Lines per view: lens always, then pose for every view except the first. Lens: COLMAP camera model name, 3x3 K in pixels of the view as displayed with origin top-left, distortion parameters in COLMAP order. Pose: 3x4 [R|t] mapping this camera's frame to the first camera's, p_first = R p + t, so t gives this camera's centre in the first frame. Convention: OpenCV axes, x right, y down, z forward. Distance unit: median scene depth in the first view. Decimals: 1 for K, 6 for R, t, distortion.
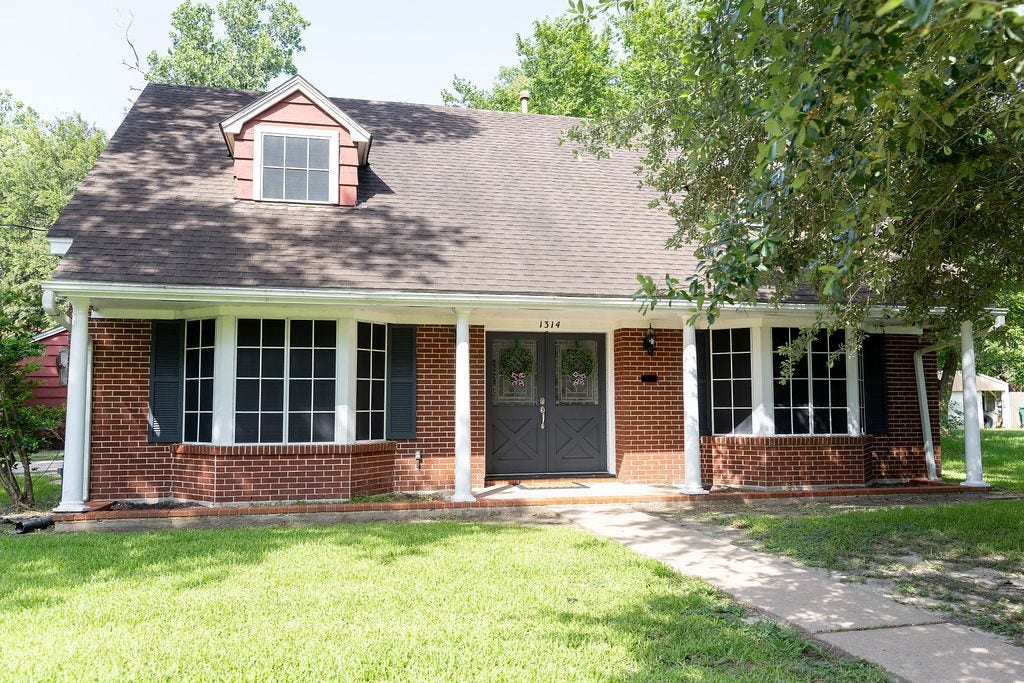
lens RADIAL K [[797.7, 0, 511.5], [0, 797.7, 343.3], [0, 0, 1]] dist [0.000905, -0.003301]
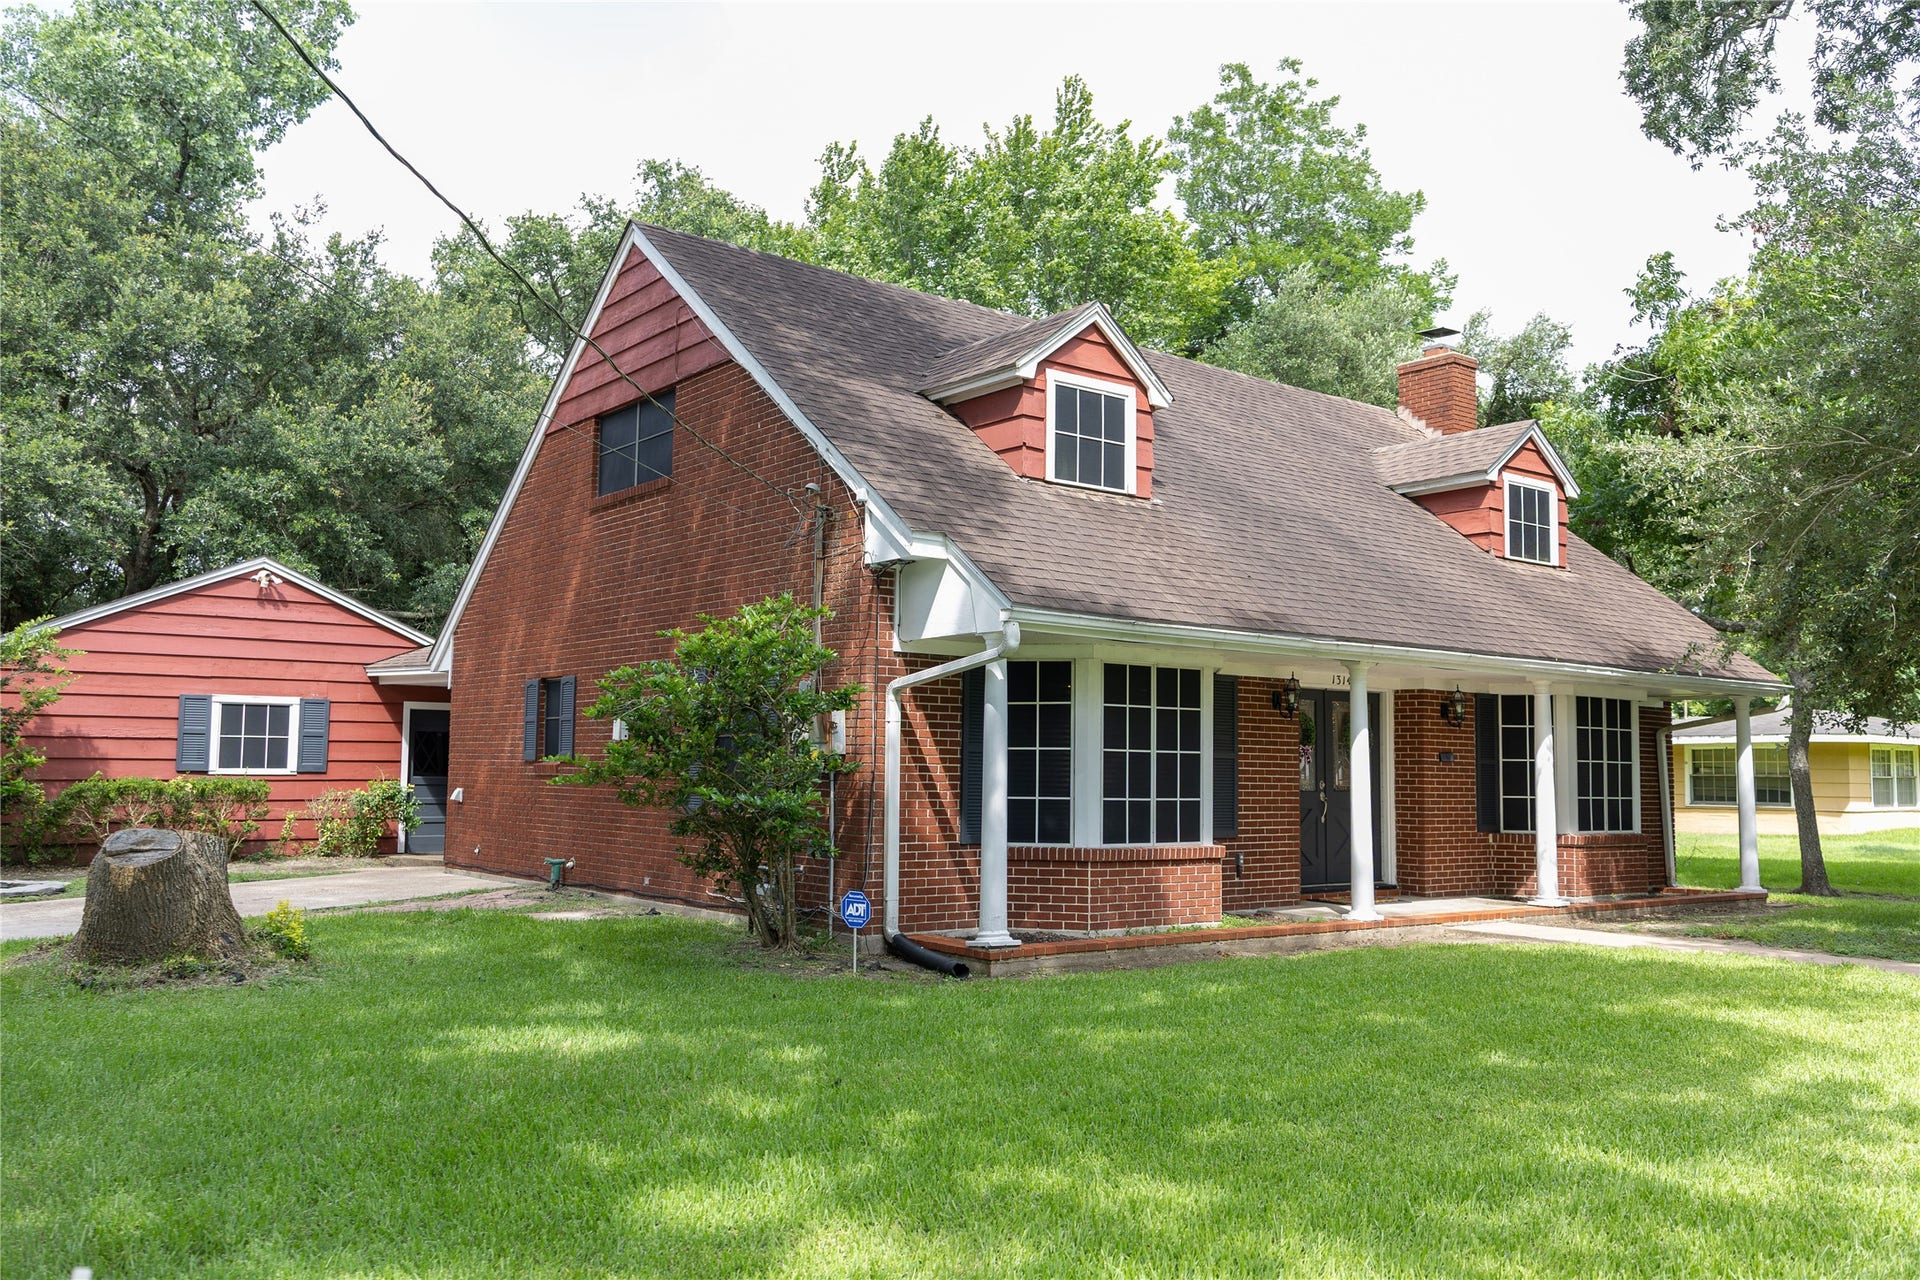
lens RADIAL K [[1495.7, 0, 962.6], [0, 1495.7, 637.1], [0, 0, 1]] dist [0.000905, -0.003301]
pose [[0.916133, 0.052467, 0.397427, -0.878103], [-0.046284, 0.998612, -0.025142, -0.013518], [-0.398194, 0.004639, 0.917289, -0.123572]]
